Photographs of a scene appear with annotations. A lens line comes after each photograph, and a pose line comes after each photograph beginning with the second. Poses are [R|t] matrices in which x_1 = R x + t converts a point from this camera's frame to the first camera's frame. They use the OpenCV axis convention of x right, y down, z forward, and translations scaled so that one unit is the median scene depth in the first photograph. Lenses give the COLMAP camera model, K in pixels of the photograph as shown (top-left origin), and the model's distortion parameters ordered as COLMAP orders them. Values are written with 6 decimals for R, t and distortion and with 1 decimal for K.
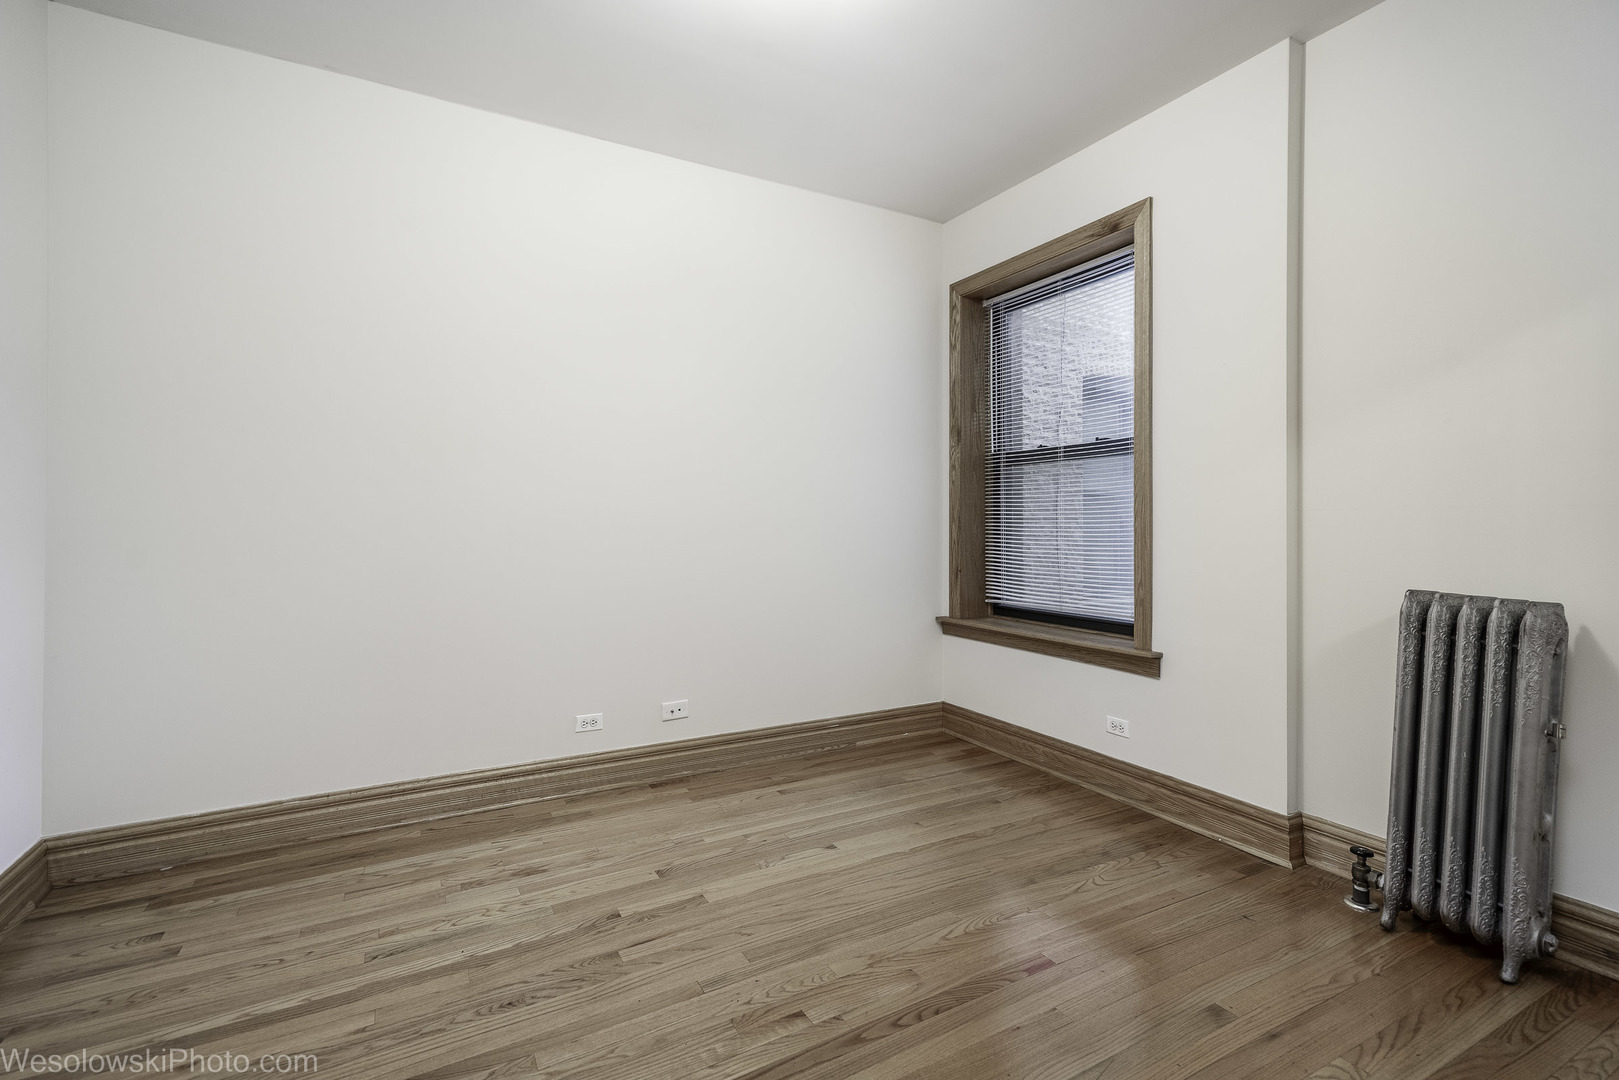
lens RADIAL K [[741.5, 0, 807.2], [0, 741.5, 535.8], [0, 0, 1]] dist [0.003191, 0.001082]
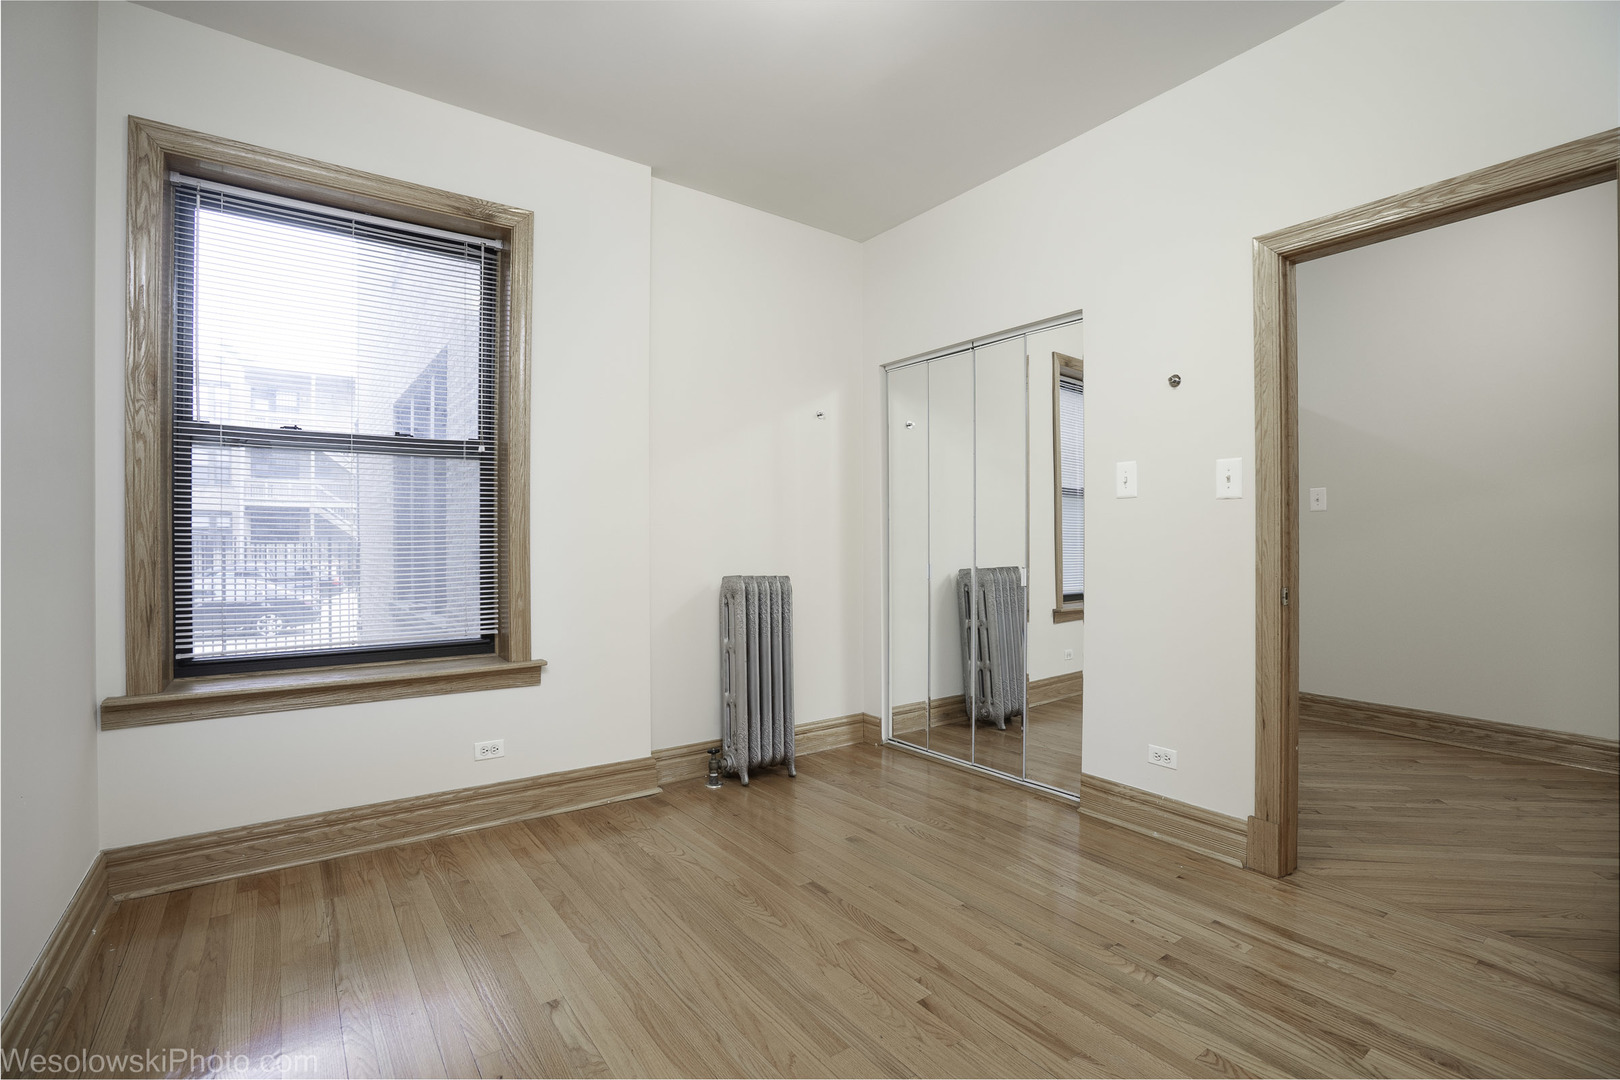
lens RADIAL K [[742.0, 0, 818.4], [0, 742.0, 535.1], [0, 0, 1]] dist [0.003191, 0.001082]
pose [[-0.126606, 0.004139, 0.991944, -0.838581], [0.010620, 0.999940, -0.002817, -0.012574], [-0.991896, 0.010178, -0.126642, 1.028969]]
